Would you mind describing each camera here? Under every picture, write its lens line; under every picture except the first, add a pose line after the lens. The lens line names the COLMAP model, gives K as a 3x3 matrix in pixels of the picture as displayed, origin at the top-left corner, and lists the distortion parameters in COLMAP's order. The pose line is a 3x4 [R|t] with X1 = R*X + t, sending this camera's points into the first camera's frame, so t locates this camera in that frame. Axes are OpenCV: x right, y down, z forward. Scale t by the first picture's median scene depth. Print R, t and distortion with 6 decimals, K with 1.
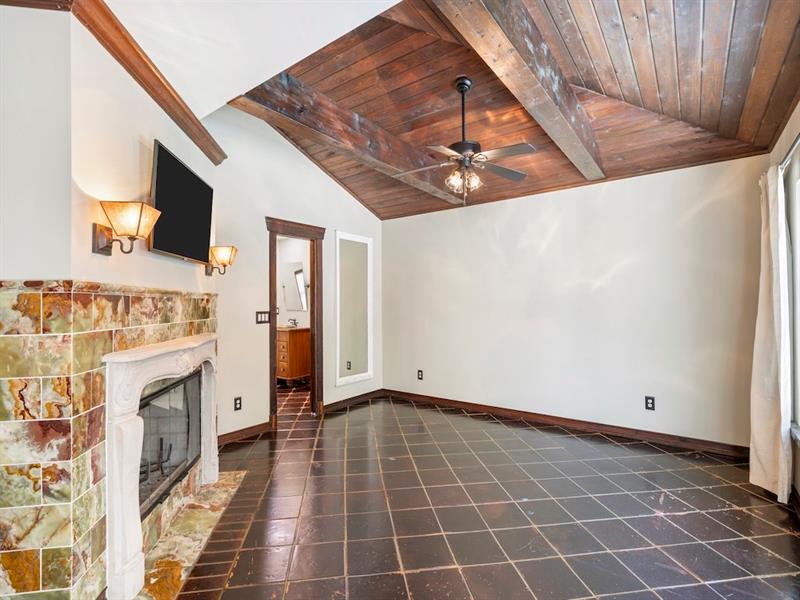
lens RADIAL K [[381.0, 0, 398.2], [0, 381.0, 300.0], [0, 0, 1]] dist [-0.000675, 0.000030]
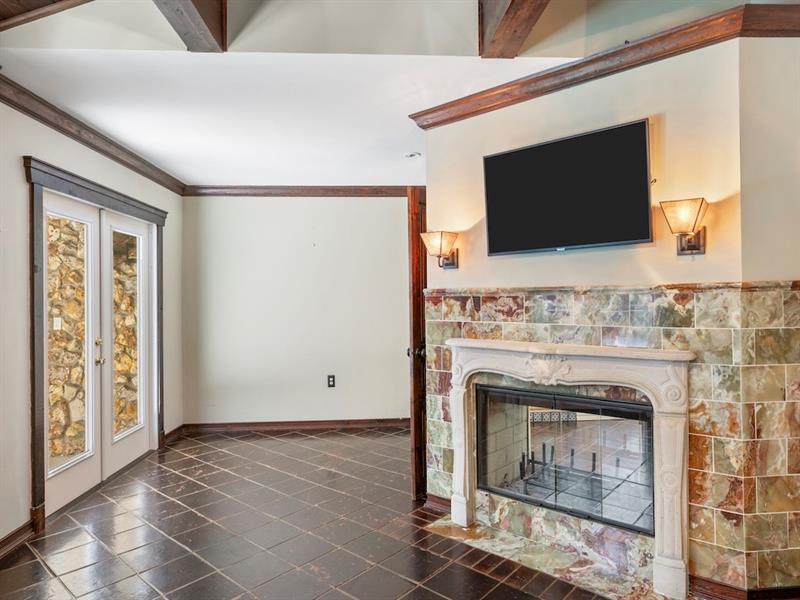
lens RADIAL K [[515.8, 0, 396.6], [0, 515.8, 298.6], [0, 0, 1]] dist [-0.002700, 0.001476]
pose [[-0.767114, 0.012480, -0.641390, 0.591527], [0.019016, 0.999814, -0.003289, -0.002673], [0.641229, -0.014720, -0.767208, 2.184099]]
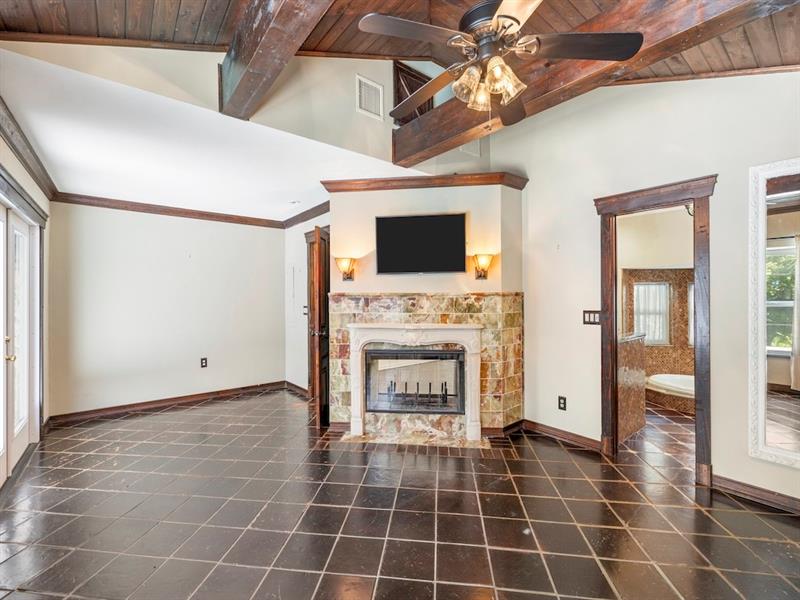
lens RADIAL K [[362.7, 0, 395.4], [0, 362.7, 297.7], [0, 0, 1]] dist [-0.001119, 0.000659]
pose [[-0.256229, 0.004426, -0.966606, 1.224197], [0.011854, 0.999929, 0.001436, -0.012247], [0.966544, -0.011090, -0.256263, 1.711780]]
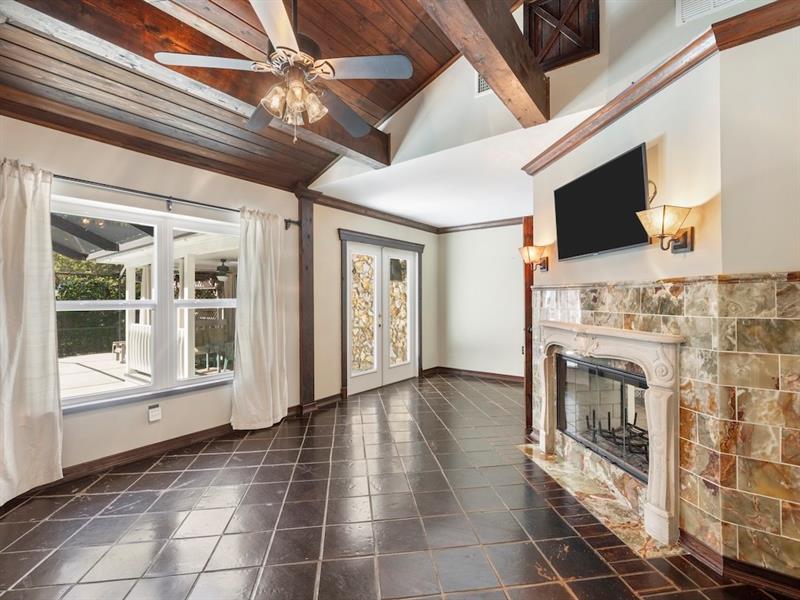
lens RADIAL K [[362.7, 0, 397.7], [0, 362.7, 298.0], [0, 0, 1]] dist [-0.001119, 0.000659]
pose [[-0.999933, 0.009538, 0.006543, 0.004551], [0.009492, 0.999929, -0.007138, 0.028885], [-0.006610, -0.007075, -0.999953, 2.729795]]
